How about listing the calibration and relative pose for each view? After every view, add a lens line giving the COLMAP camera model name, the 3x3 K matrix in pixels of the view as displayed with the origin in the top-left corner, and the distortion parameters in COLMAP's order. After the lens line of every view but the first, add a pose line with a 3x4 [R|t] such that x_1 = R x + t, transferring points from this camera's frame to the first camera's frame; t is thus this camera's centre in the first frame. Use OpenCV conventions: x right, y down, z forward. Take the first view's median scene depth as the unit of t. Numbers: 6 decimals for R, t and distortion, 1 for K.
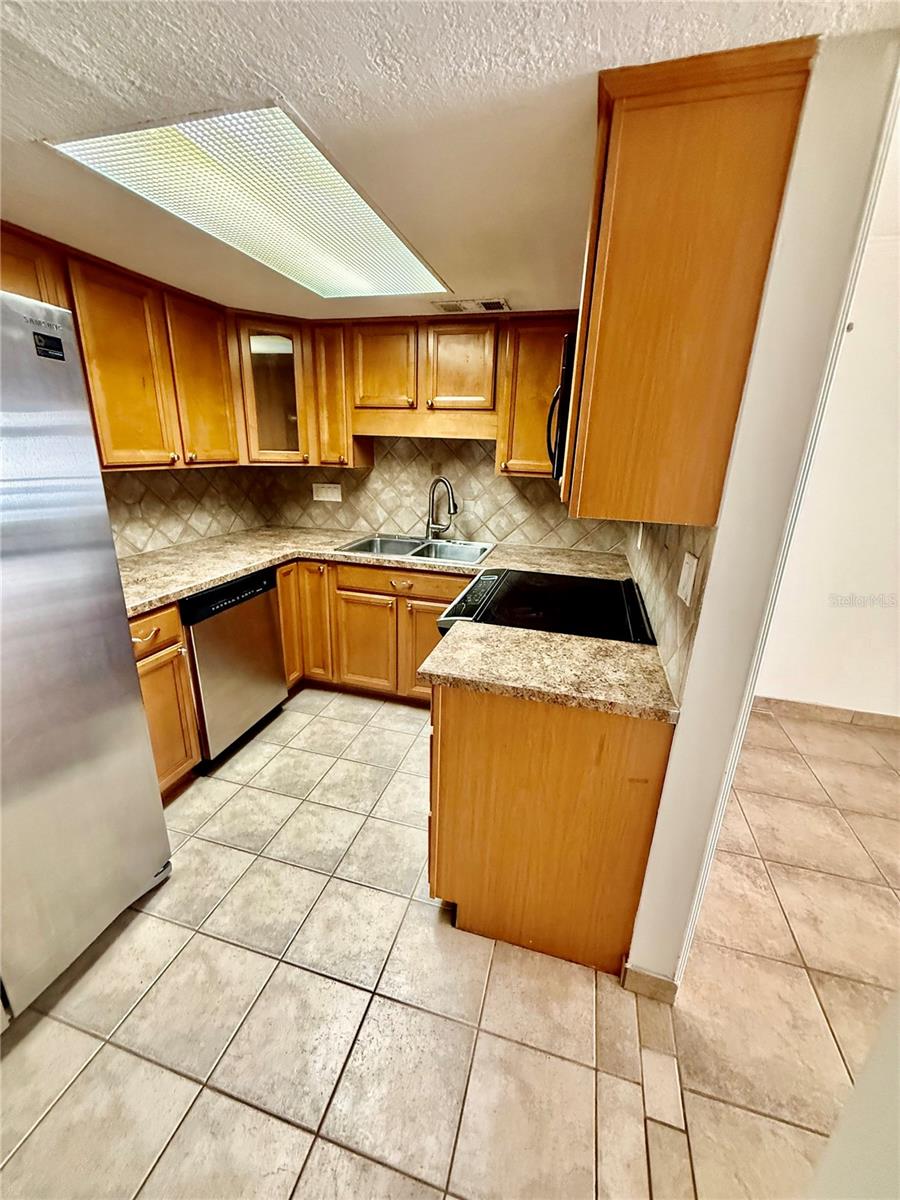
lens RADIAL K [[477.3, 0, 453.1], [0, 477.3, 595.9], [0, 0, 1]] dist [-0.000334, 0.000111]
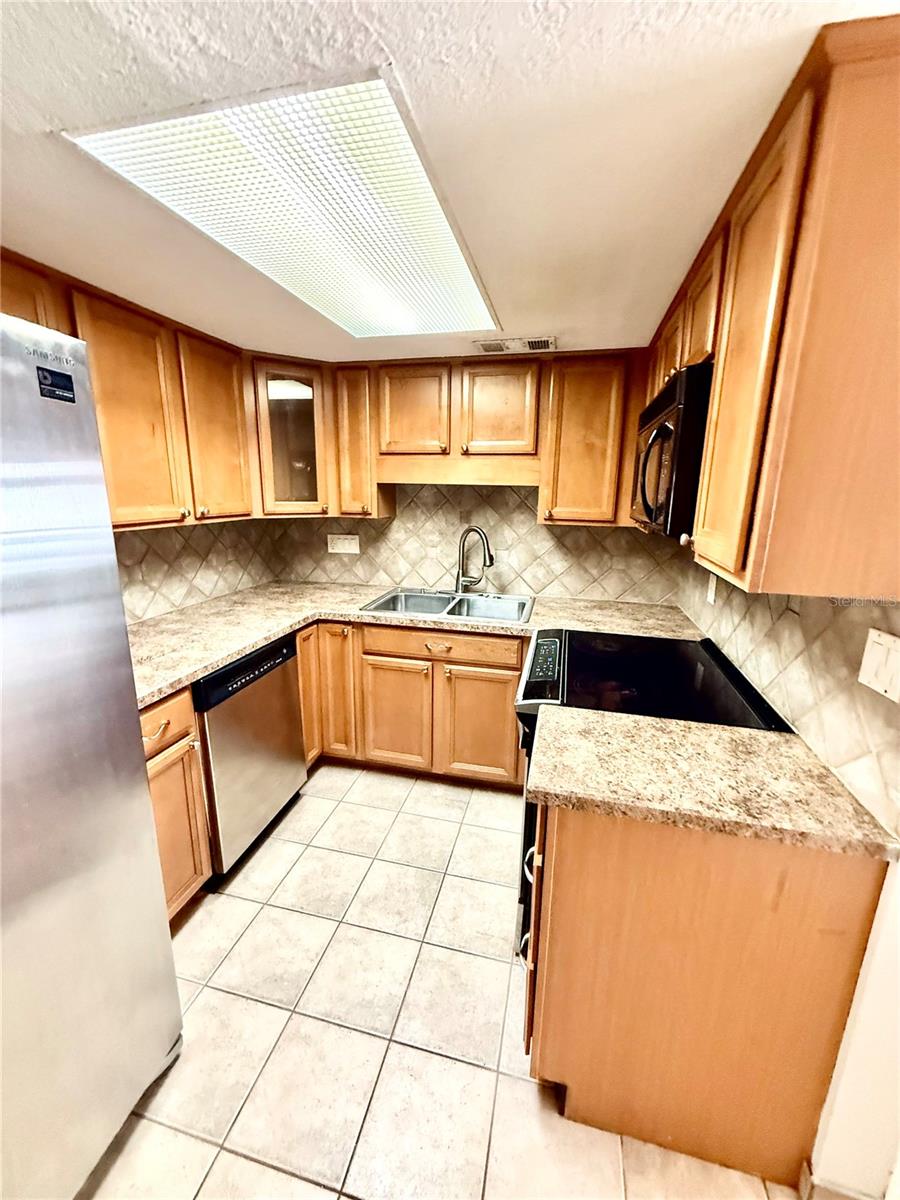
lens RADIAL K [[478.4, 0, 452.8], [0, 478.4, 596.3], [0, 0, 1]] dist [-0.000023, 0.000055]
pose [[0.999201, -0.023968, 0.031989, -0.105927], [0.026464, 0.996442, -0.080016, -0.046205], [-0.029957, 0.080798, 0.996280, 0.105893]]
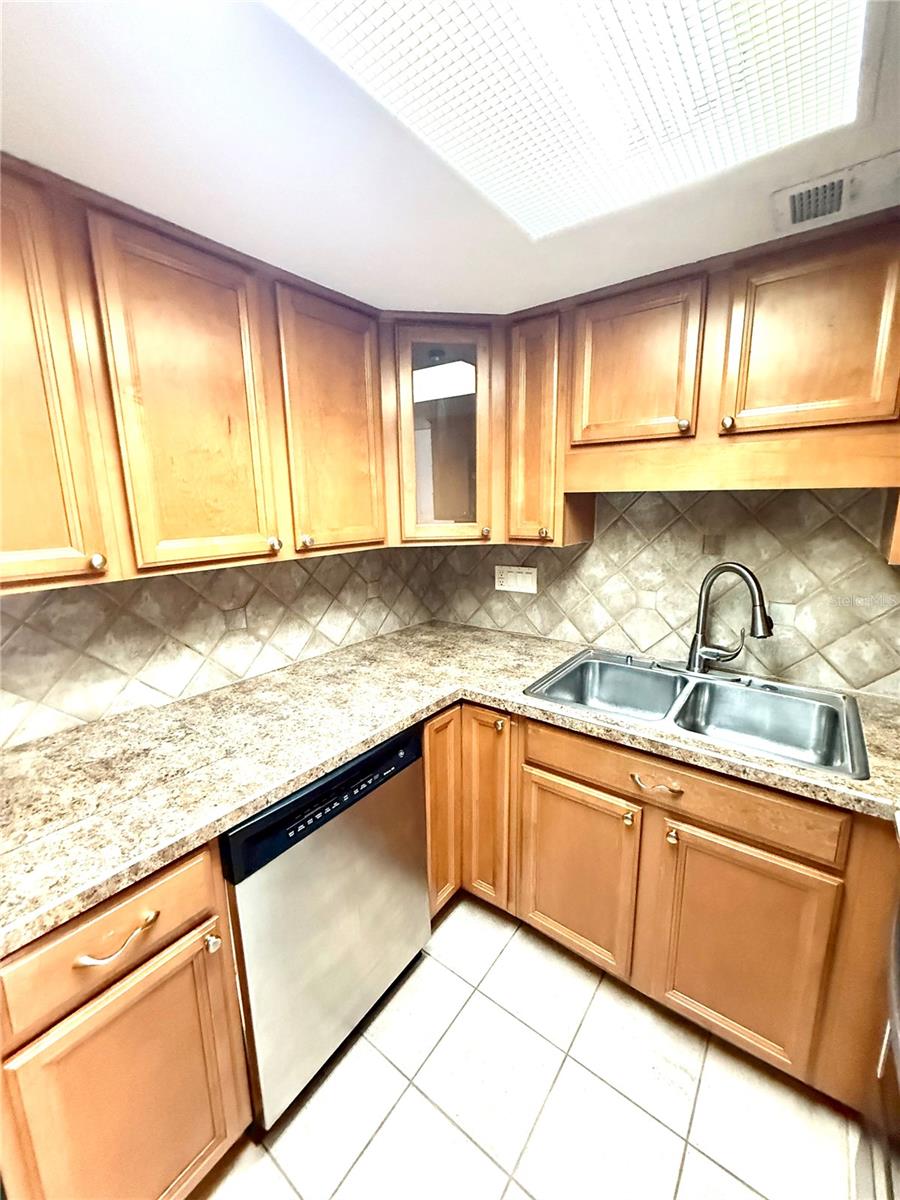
lens RADIAL K [[478.4, 0, 452.8], [0, 478.4, 596.3], [0, 0, 1]] dist [-0.000023, 0.000055]
pose [[0.930188, 0.028278, -0.365992, -0.126062], [-0.068147, 0.993000, -0.096476, -0.152857], [0.360702, 0.114683, 0.925604, 0.444386]]
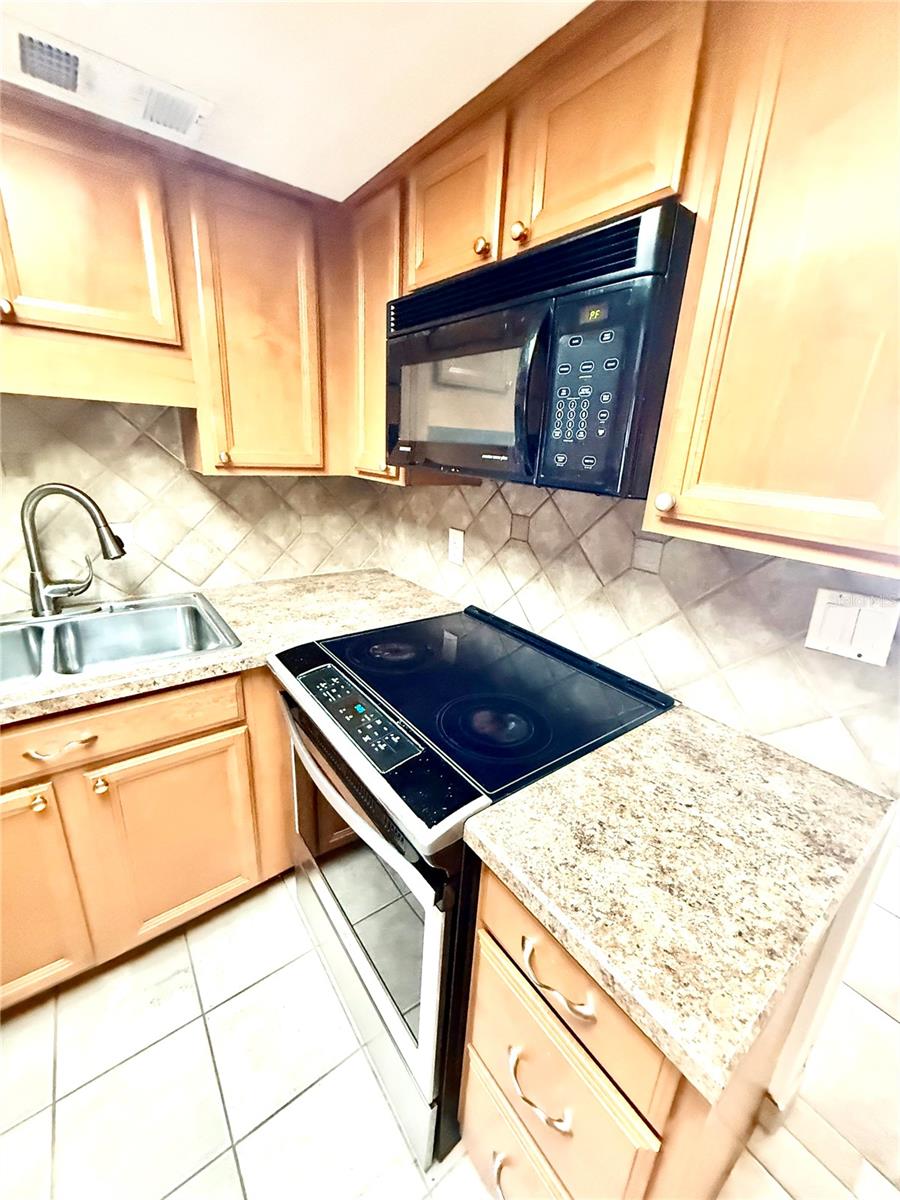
lens RADIAL K [[478.4, 0, 452.8], [0, 478.4, 596.3], [0, 0, 1]] dist [-0.000023, 0.000055]
pose [[0.602576, -0.244039, 0.759834, -0.185829], [0.208674, 0.967155, 0.145140, -0.140650], [-0.770297, 0.071100, 0.633709, 0.452765]]
